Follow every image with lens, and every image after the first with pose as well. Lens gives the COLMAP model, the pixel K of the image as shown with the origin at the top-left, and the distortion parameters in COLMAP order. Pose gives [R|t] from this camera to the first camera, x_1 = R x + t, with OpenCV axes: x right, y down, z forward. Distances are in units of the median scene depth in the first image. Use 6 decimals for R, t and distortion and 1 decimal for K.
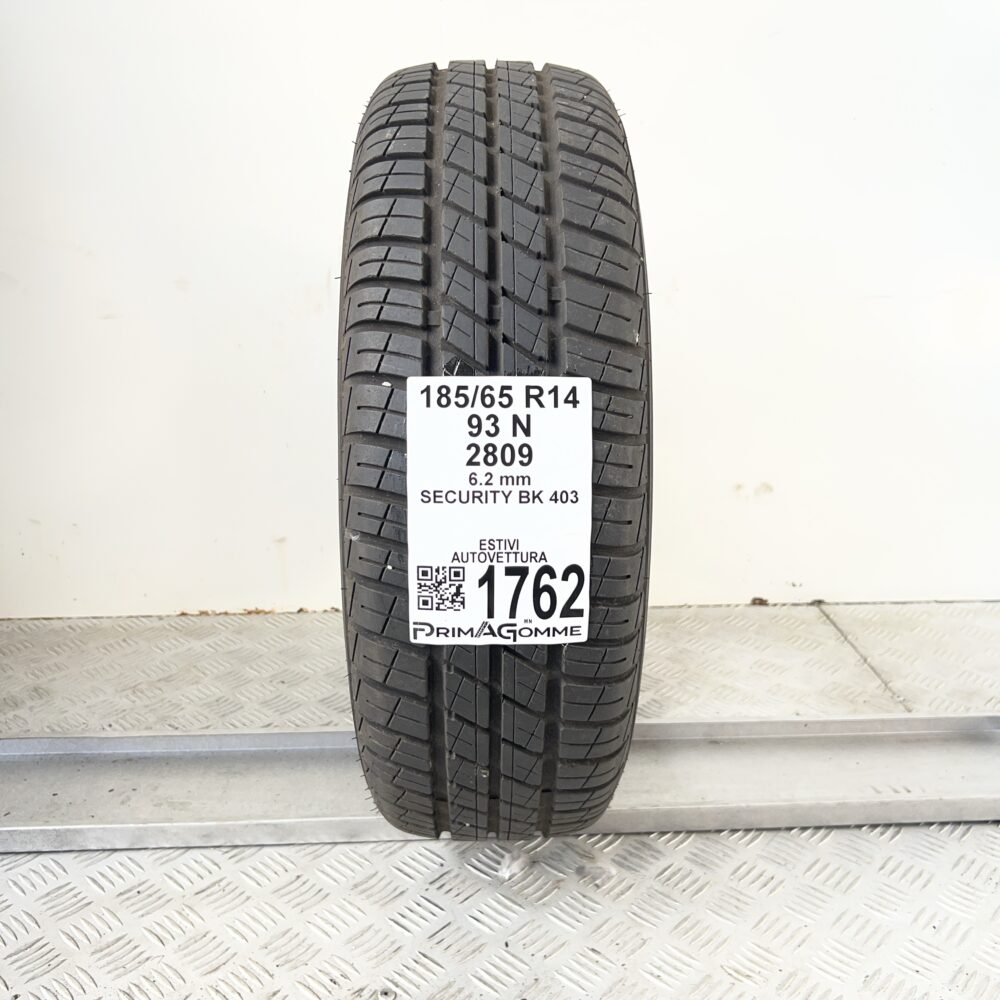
lens RADIAL K [[1014.3, 0, 500.0], [0, 1014.3, 500.0], [0, 0, 1]] dist [0.016721, -0.023300]
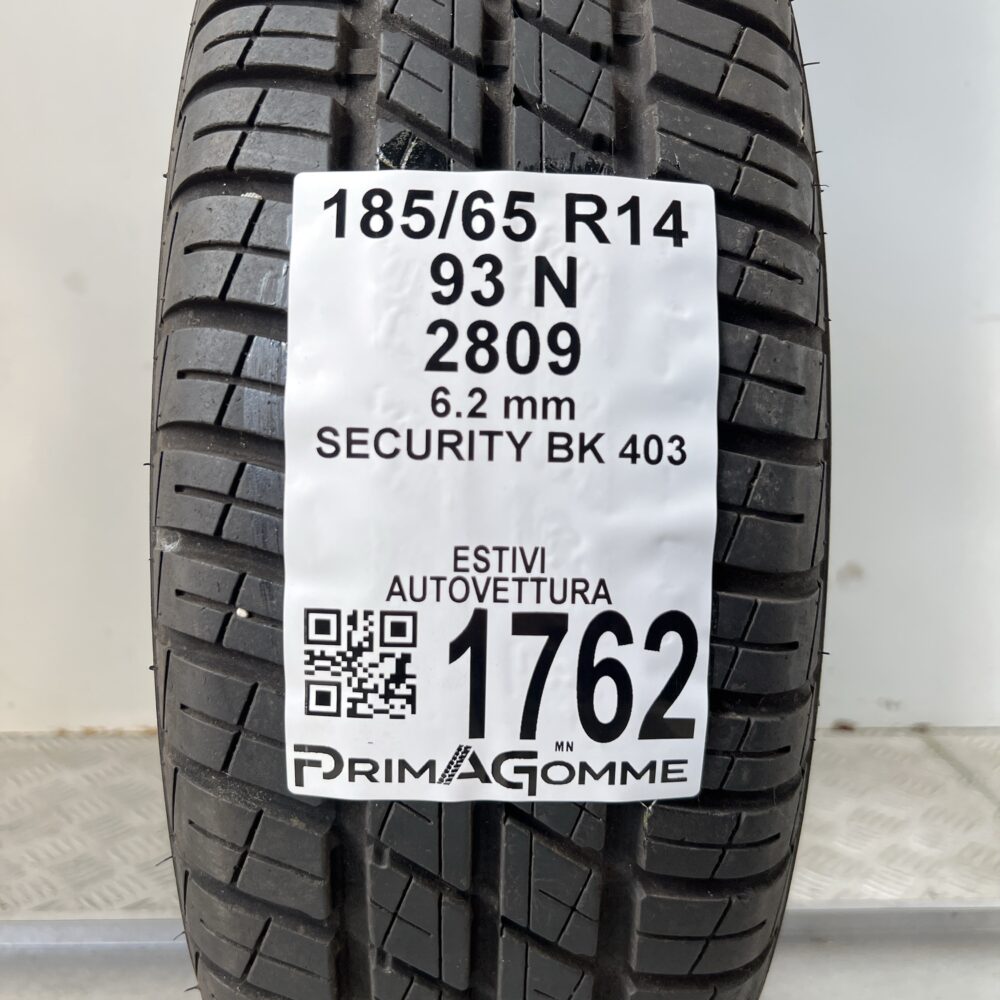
lens RADIAL K [[1014.3, 0, 500.0], [0, 1014.3, 500.0], [0, 0, 1]] dist [0.016721, -0.023300]
pose [[0.999868, 0.015305, 0.005445, -0.003245], [-0.014531, 0.992504, -0.121343, 0.069776], [-0.007261, 0.121248, 0.992596, 0.571164]]
